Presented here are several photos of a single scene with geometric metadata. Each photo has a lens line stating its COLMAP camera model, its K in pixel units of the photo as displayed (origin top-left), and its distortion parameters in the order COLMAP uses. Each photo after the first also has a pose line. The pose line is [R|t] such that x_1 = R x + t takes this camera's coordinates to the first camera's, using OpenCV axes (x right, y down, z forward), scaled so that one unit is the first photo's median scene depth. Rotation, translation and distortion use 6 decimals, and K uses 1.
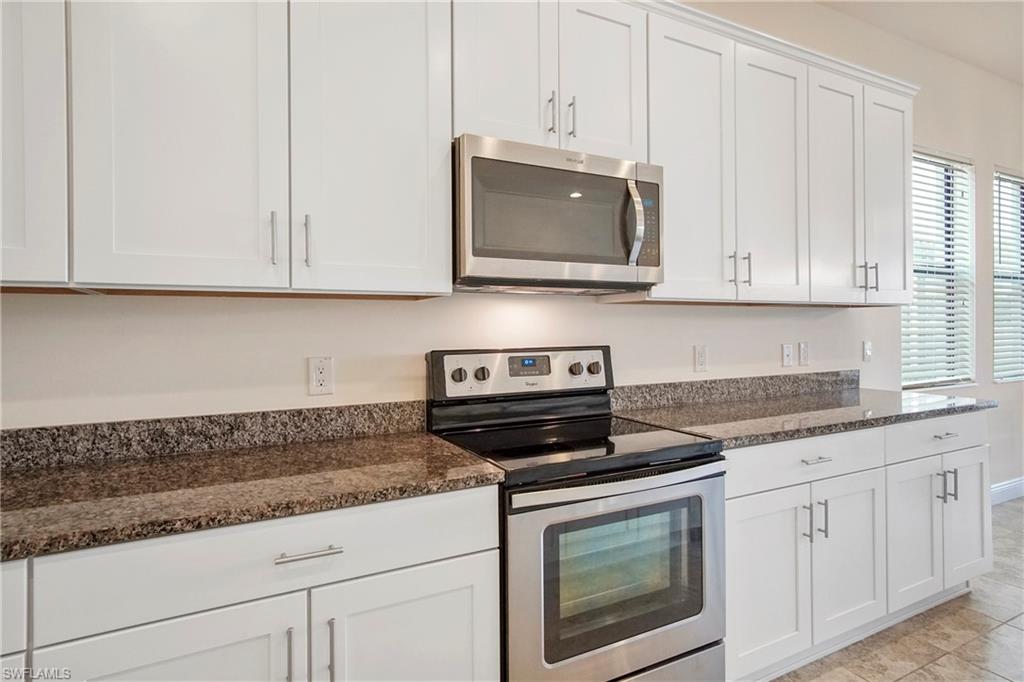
lens RADIAL K [[557.3, 0, 509.0], [0, 557.3, 328.8], [0, 0, 1]] dist [-0.022716, 0.002043]
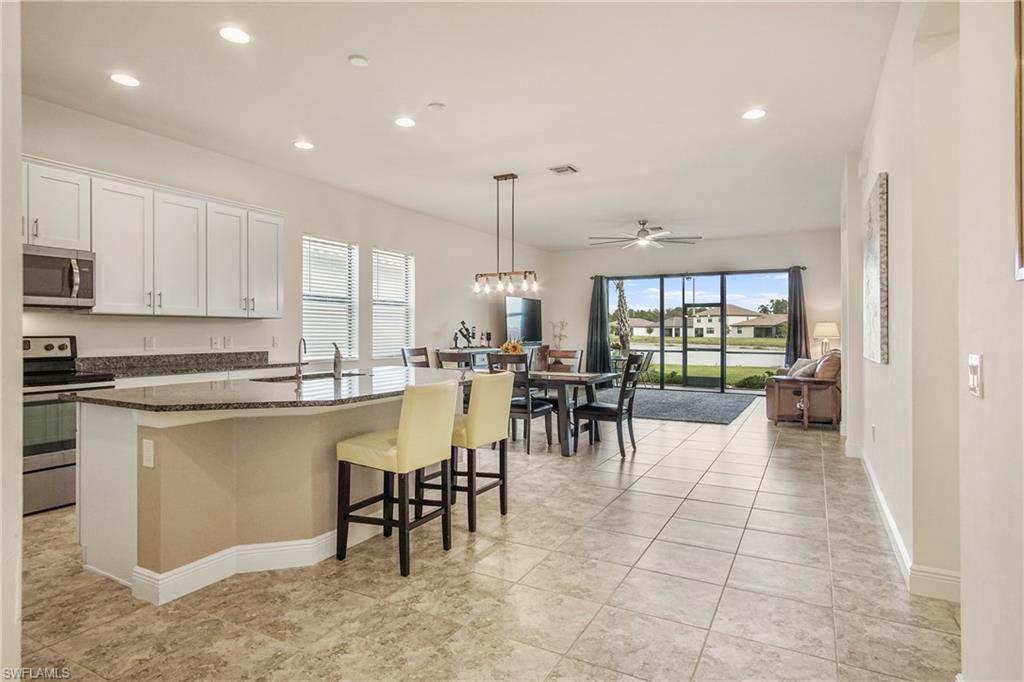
lens RADIAL K [[545.6, 0, 512.0], [0, 545.6, 341.0], [0, 0, 1]] dist [-0.001083, 0.000176]
pose [[0.828790, 0.000094, 0.559559, 0.392112], [-0.008715, 0.999881, 0.012740, 0.010318], [-0.559491, -0.015436, 0.828692, -1.504751]]
